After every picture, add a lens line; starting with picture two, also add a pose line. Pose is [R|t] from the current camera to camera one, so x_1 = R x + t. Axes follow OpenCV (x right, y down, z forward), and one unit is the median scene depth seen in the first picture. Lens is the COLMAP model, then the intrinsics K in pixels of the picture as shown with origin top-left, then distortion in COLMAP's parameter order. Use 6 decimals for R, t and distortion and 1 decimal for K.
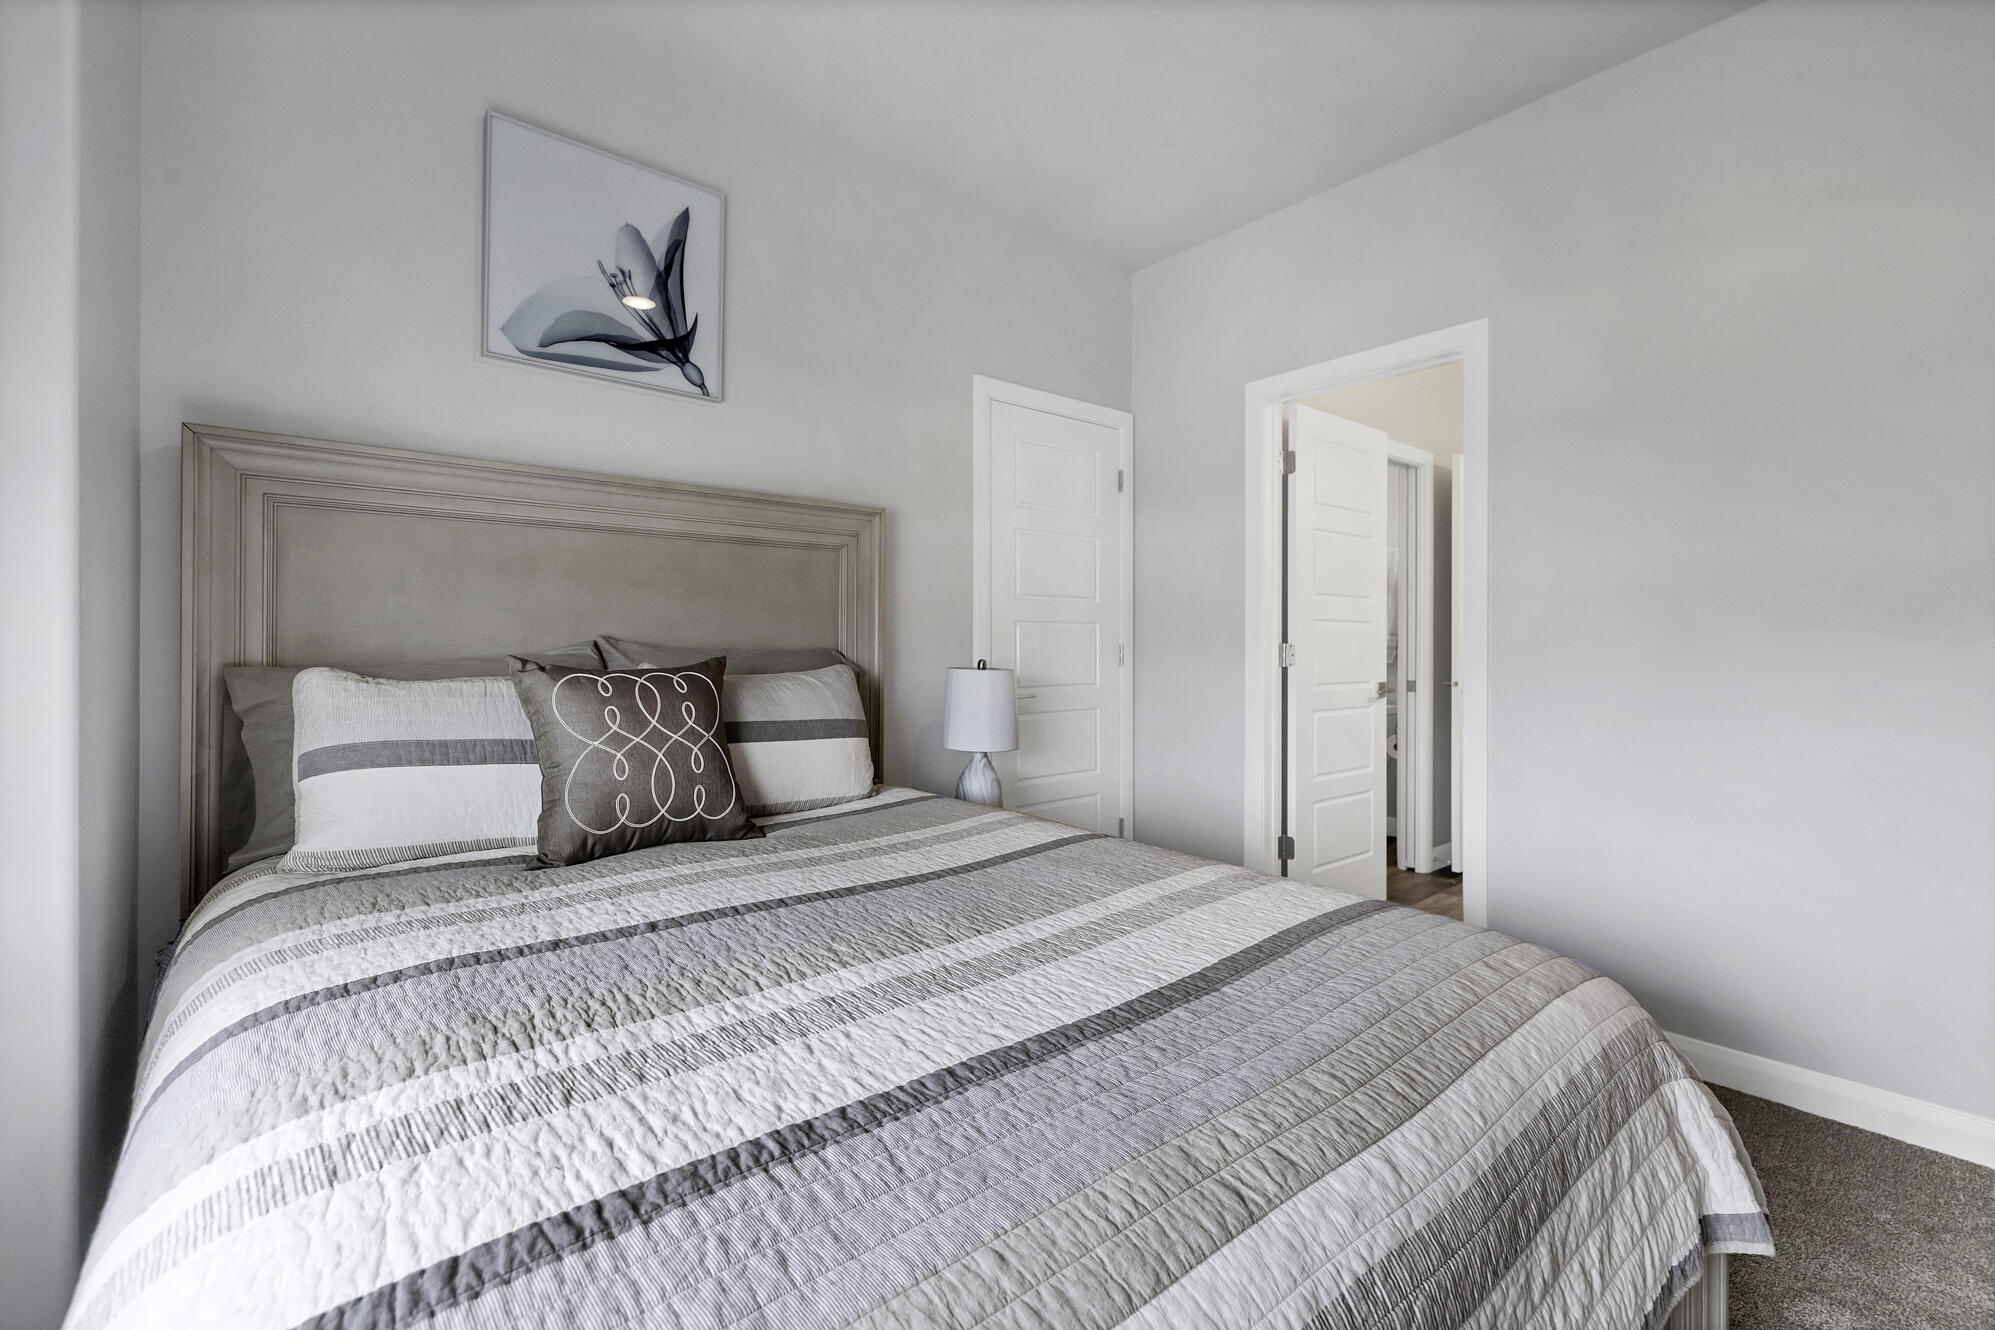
lens RADIAL K [[863.6, 0, 998.1], [0, 863.6, 654.2], [0, 0, 1]] dist [-0.000264, 0.000729]
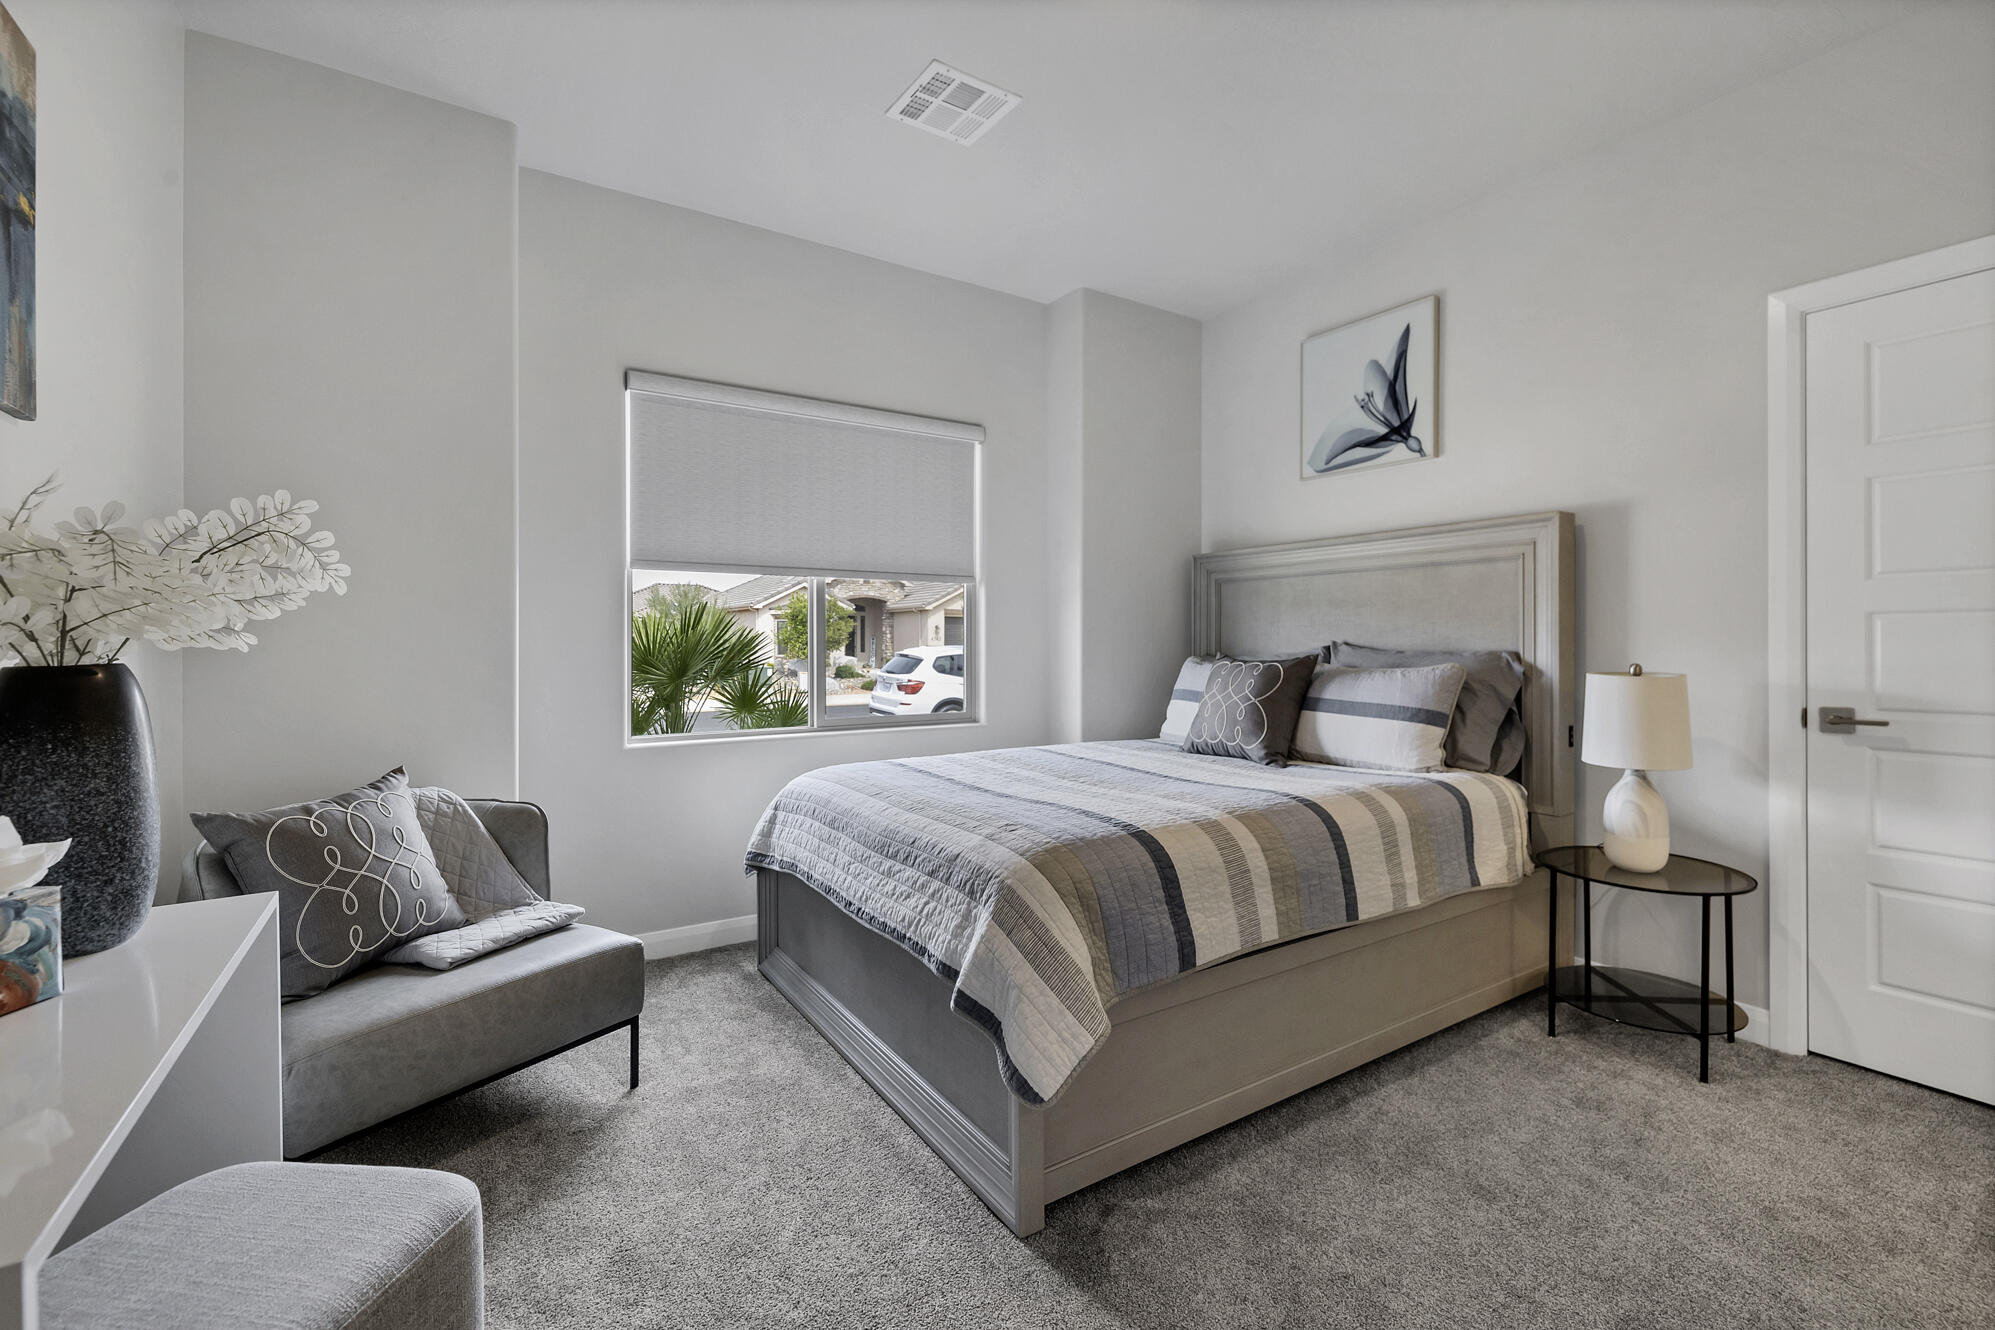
lens RADIAL K [[863.6, 0, 1002.6], [0, 863.6, 654.8], [0, 0, 1]] dist [-0.000264, 0.000729]
pose [[-0.131198, 0.011823, -0.991286, 1.076505], [-0.011569, 0.999843, 0.013457, -0.009292], [0.991289, 0.013234, -0.131041, 0.557608]]
